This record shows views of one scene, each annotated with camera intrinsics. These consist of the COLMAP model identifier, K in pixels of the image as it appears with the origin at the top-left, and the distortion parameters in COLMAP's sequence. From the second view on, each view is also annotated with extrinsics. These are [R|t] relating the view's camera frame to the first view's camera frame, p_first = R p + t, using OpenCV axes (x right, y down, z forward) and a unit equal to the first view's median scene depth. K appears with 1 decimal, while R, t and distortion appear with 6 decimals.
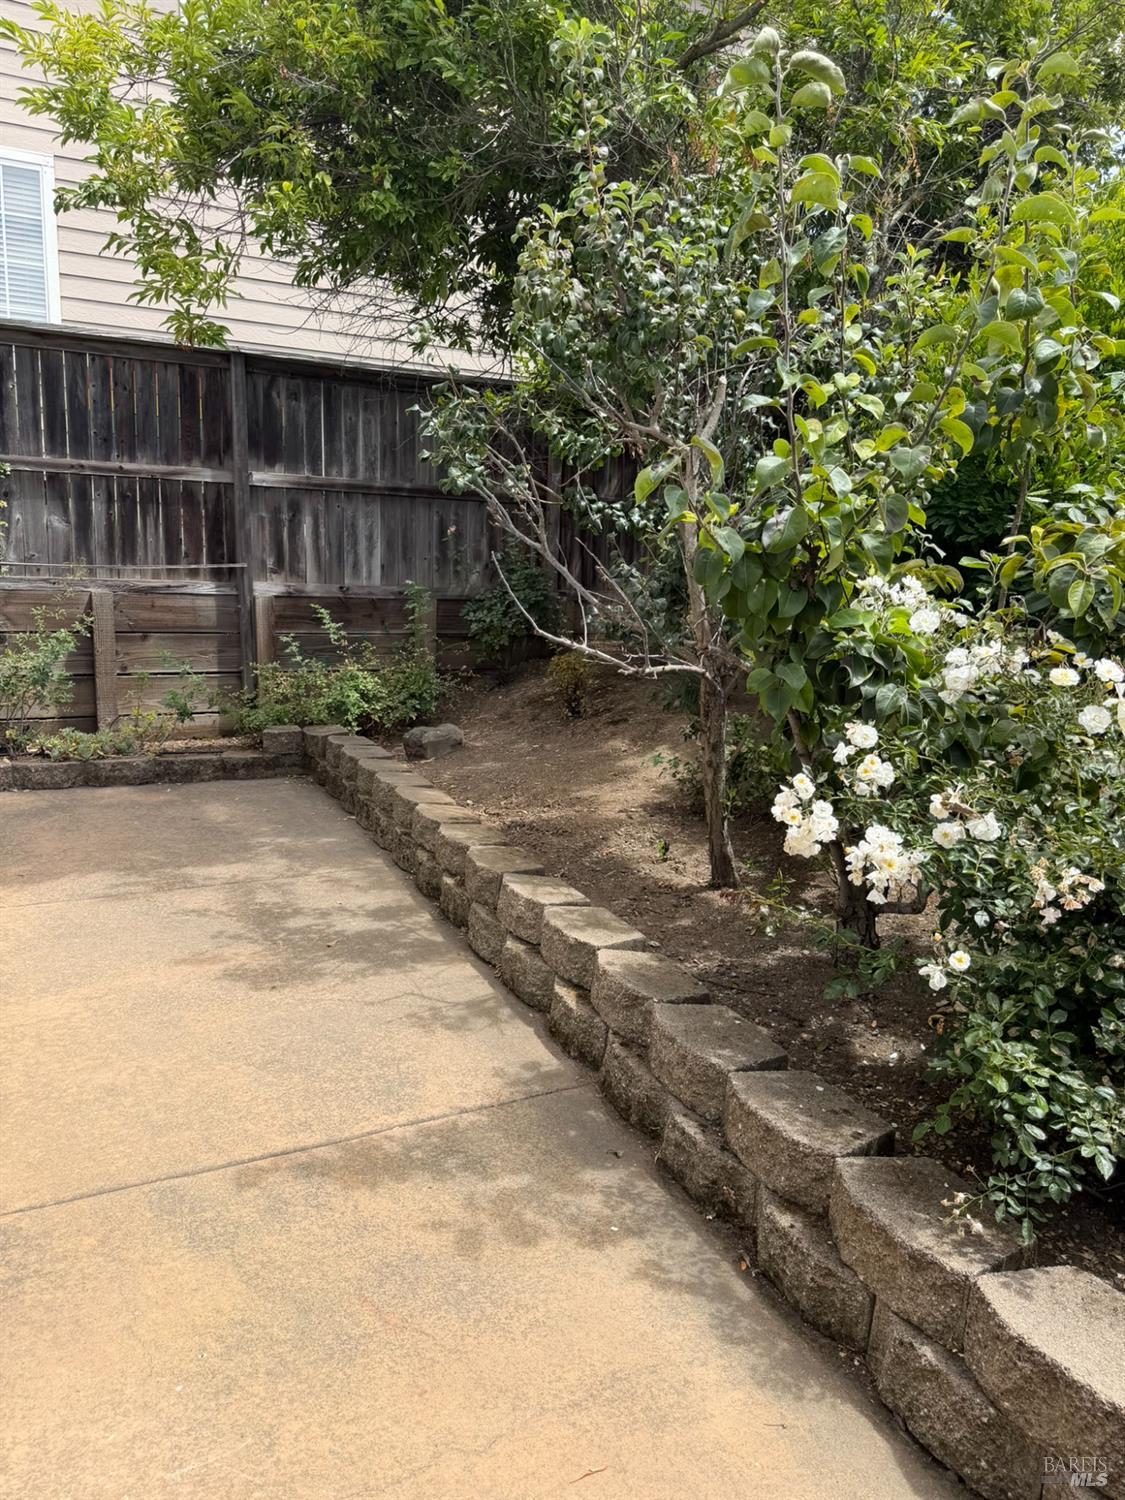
lens RADIAL K [[1054.7, 0, 562.5], [0, 1054.7, 750.0], [0, 0, 1]] dist [0.000441, -0.000909]
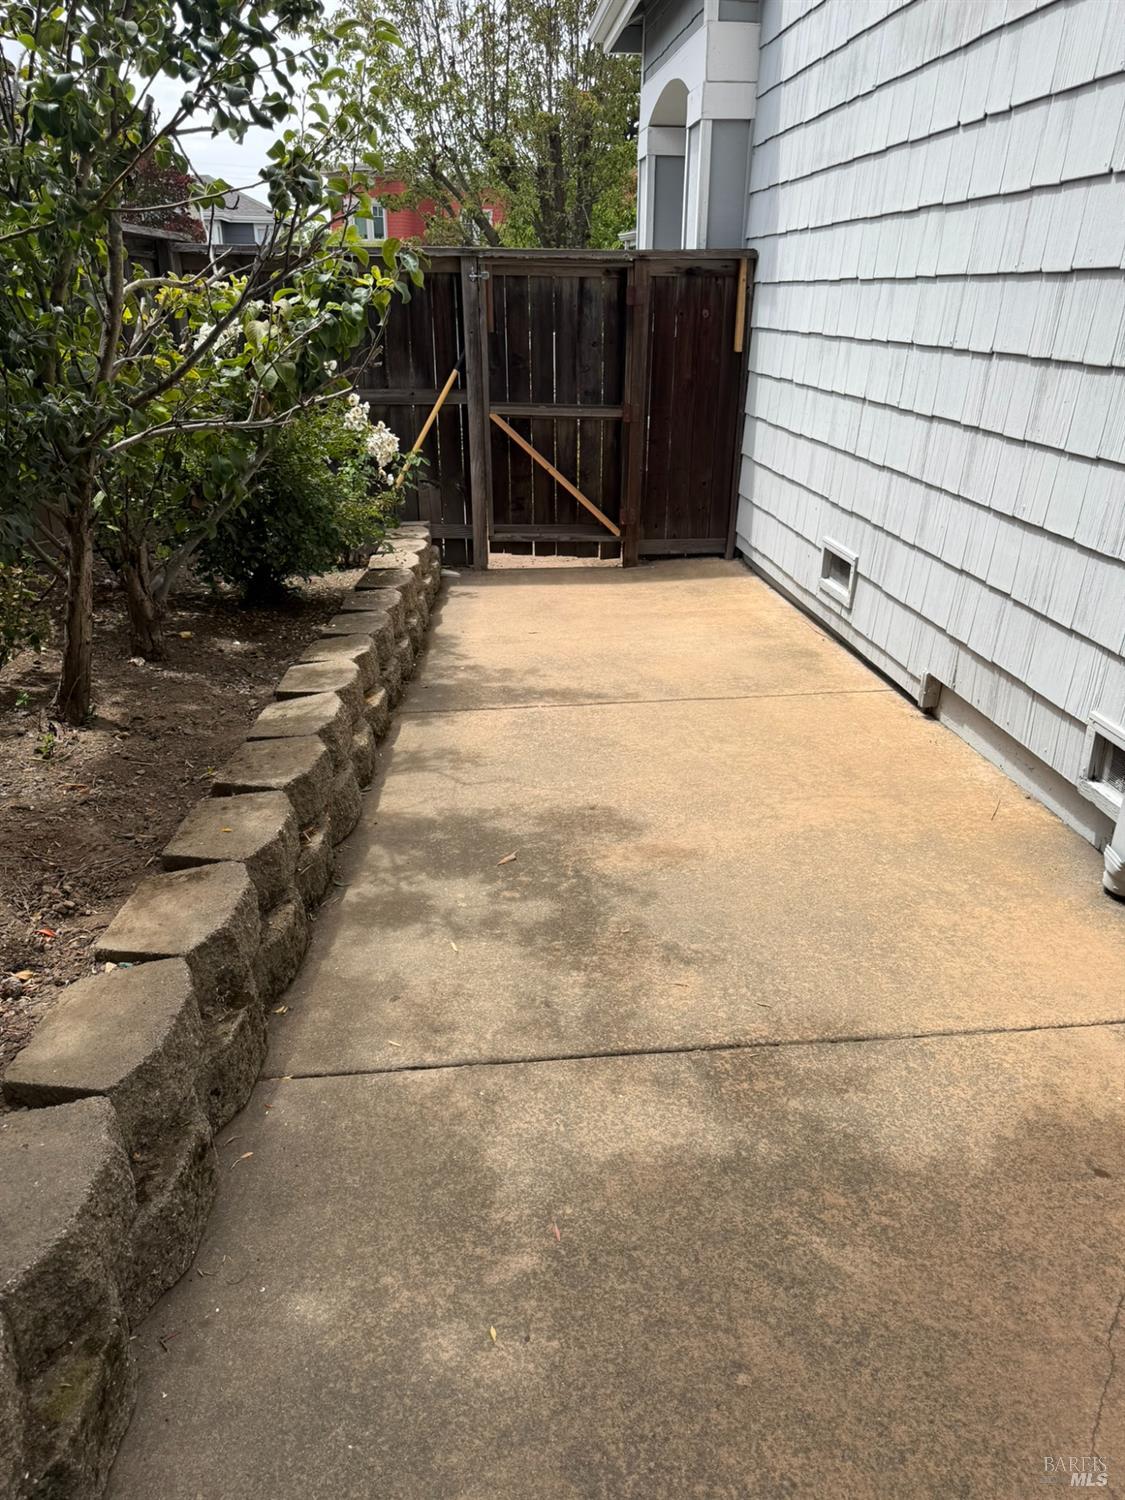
lens RADIAL K [[1054.7, 0, 562.5], [0, 1054.7, 750.0], [0, 0, 1]] dist [0.000441, -0.000909]
pose [[-0.925993, -0.169899, 0.337152, -0.787076], [0.043350, 0.839267, 0.541988, -0.473918], [-0.375044, 0.516493, -0.769791, 2.406690]]
